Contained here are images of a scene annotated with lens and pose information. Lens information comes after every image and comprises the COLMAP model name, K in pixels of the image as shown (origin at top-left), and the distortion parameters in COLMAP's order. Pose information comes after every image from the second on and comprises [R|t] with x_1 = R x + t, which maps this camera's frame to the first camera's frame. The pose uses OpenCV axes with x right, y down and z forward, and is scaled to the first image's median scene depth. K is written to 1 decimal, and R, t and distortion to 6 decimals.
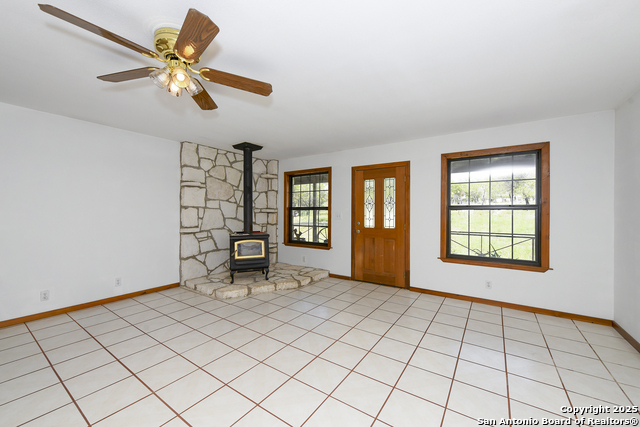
lens RADIAL K [[253.4, 0, 320.0], [0, 253.4, 213.9], [0, 0, 1]] dist [0.000836, -0.000485]
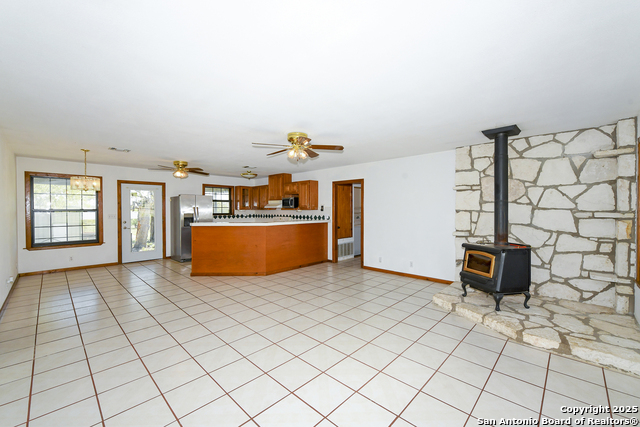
lens RADIAL K [[261.9, 0, 324.8], [0, 261.9, 218.0], [0, 0, 1]] dist [-0.004870, -0.000389]
pose [[-0.151955, 0.025585, -0.988056, 0.581032], [-0.008703, 0.999592, 0.027222, -0.021281], [0.988349, 0.012735, -0.151670, 0.598174]]
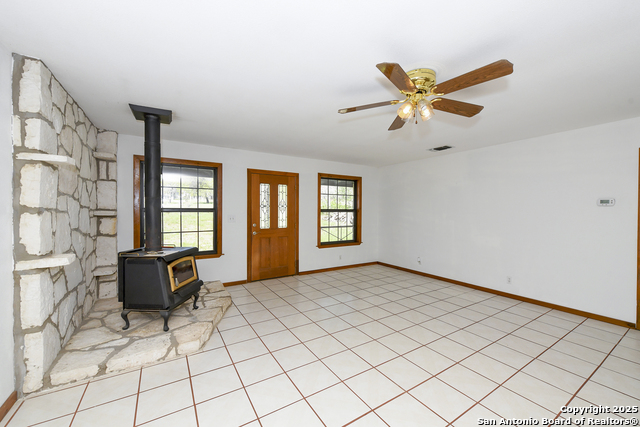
lens RADIAL K [[253.4, 0, 322.6], [0, 253.4, 215.2], [0, 0, 1]] dist [0.000836, -0.000485]
pose [[0.394855, -0.020326, 0.918518, -0.707214], [0.005484, 0.999790, 0.019767, -0.022377], [-0.918727, -0.002768, 0.394884, 0.361851]]
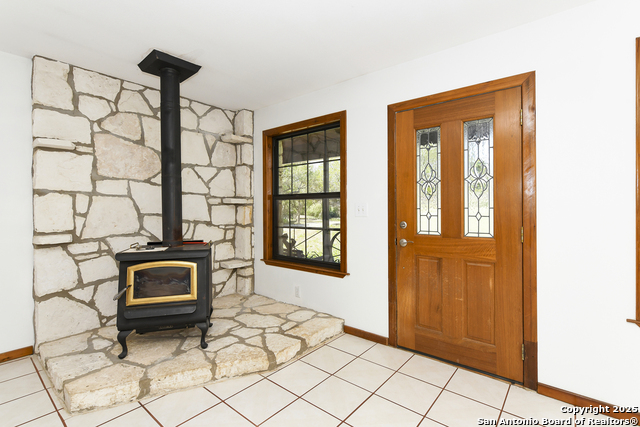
lens RADIAL K [[303.1, 0, 319.4], [0, 303.1, 208.8], [0, 0, 1]] dist [-0.001313, -0.000216]
pose [[0.995883, -0.004606, -0.090528, 0.049803], [0.004196, 0.999980, -0.004714, 0.010060], [0.090548, 0.004314, 0.995883, 0.451486]]
